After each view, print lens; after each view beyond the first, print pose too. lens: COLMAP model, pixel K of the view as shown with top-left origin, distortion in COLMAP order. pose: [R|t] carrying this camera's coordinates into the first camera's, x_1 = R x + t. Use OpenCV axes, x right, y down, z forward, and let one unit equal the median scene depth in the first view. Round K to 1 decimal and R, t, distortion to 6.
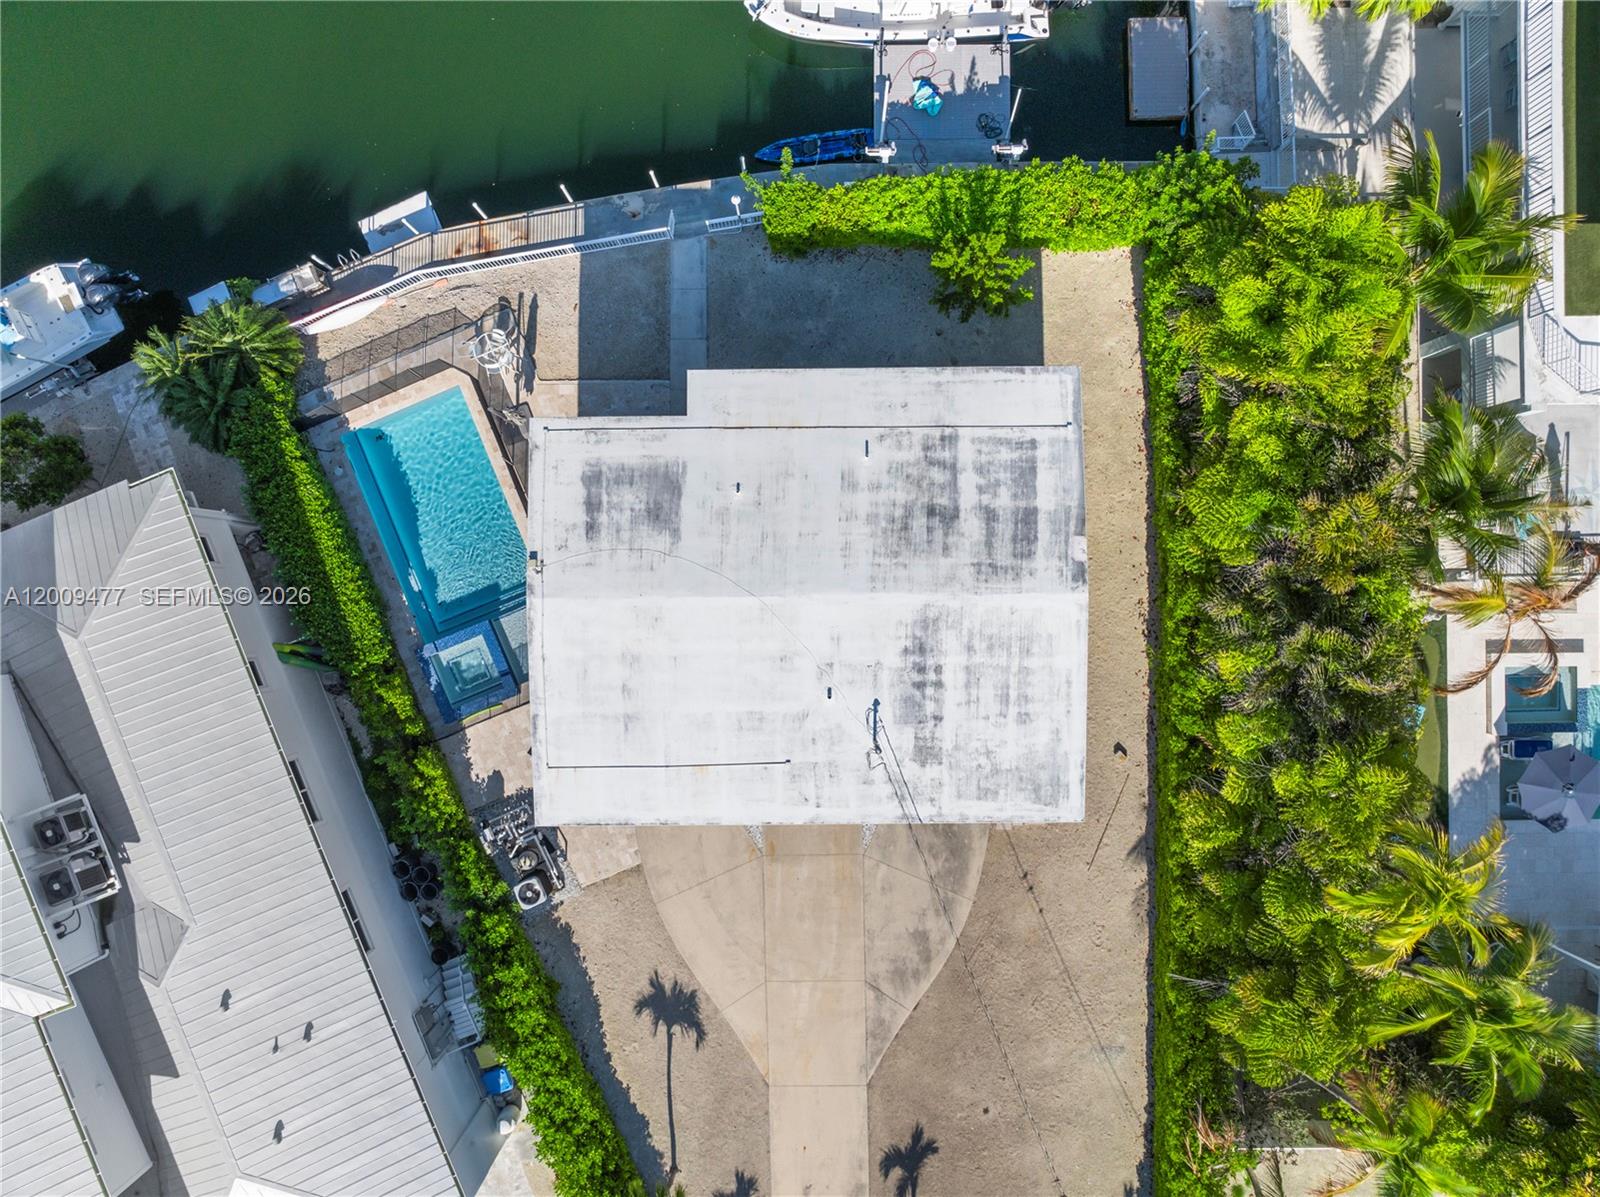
lens RADIAL K [[1116.3, 0, 808.3], [0, 1116.3, 593.3], [0, 0, 1]] dist [-0.023838, -0.040182]
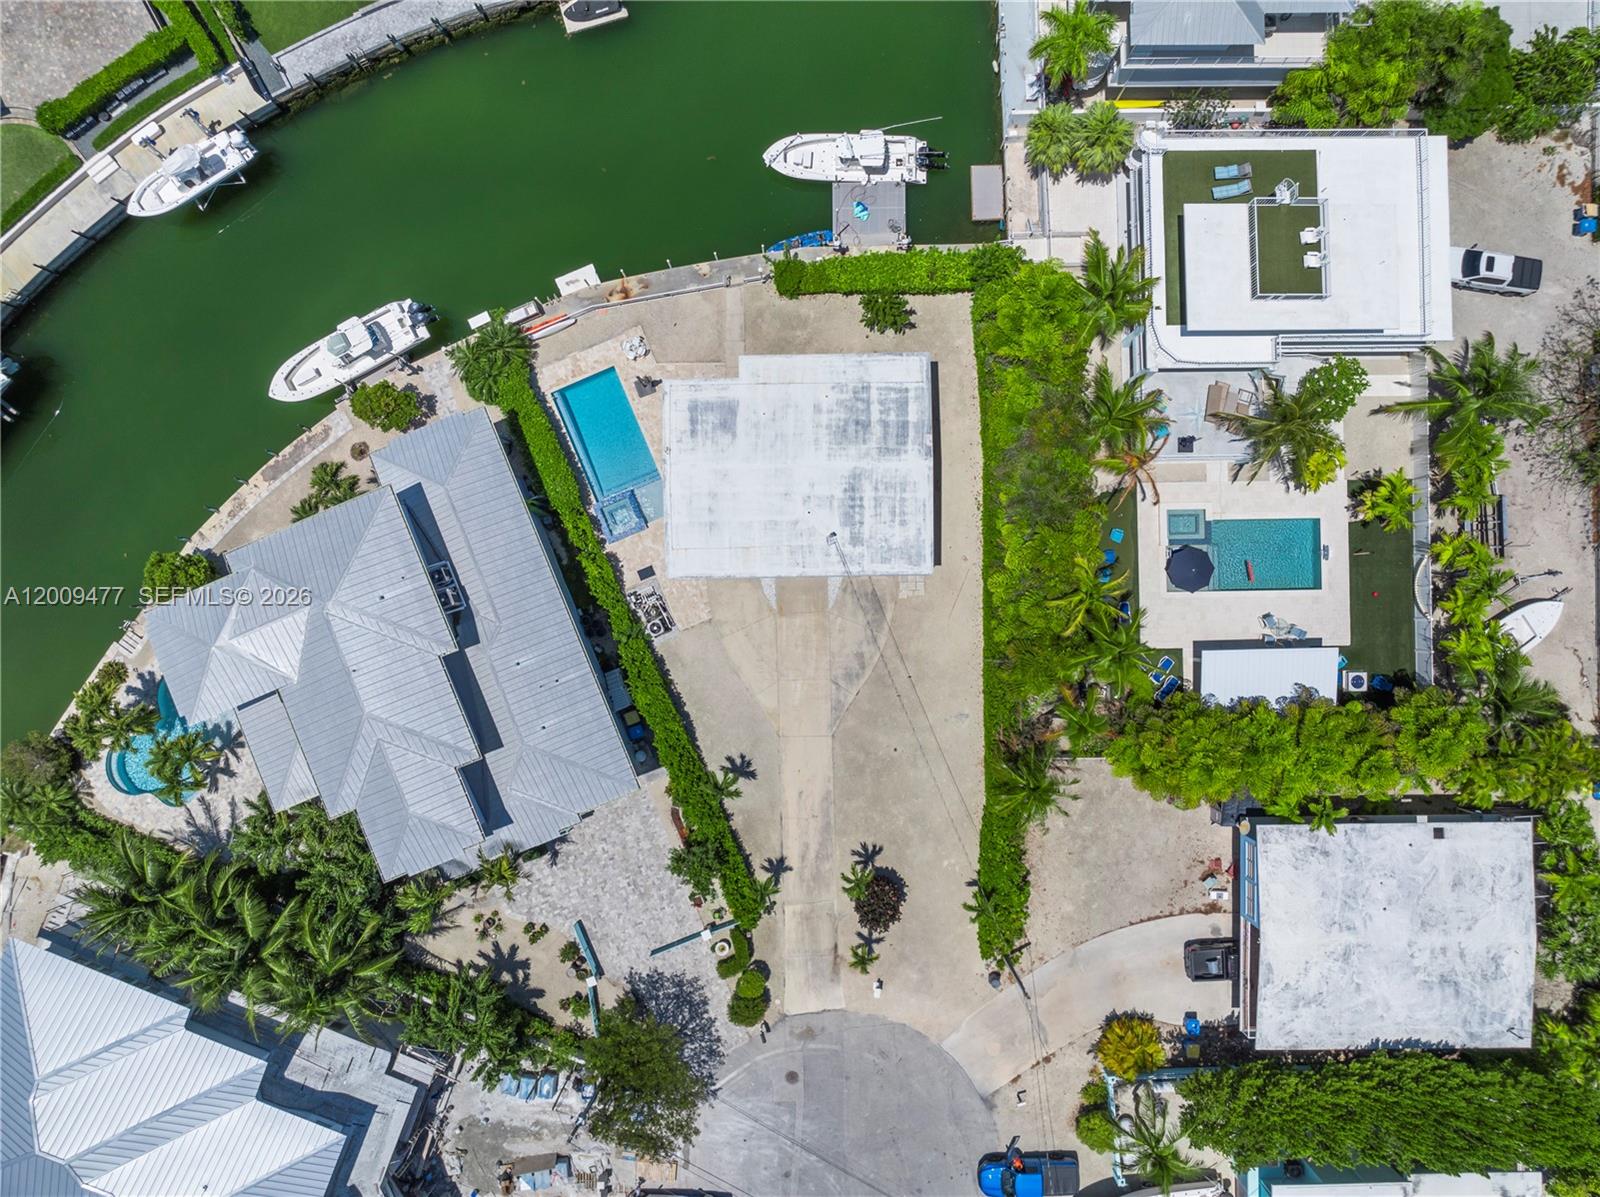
lens RADIAL K [[1116.3, 0, 808.3], [0, 1116.3, 593.3], [0, 0, 1]] dist [-0.023838, -0.040182]
pose [[0.999982, -0.005727, -0.001743, 0.020144], [0.005720, 0.999974, -0.004476, 0.242245], [0.001769, 0.004466, 0.999988, -1.030210]]
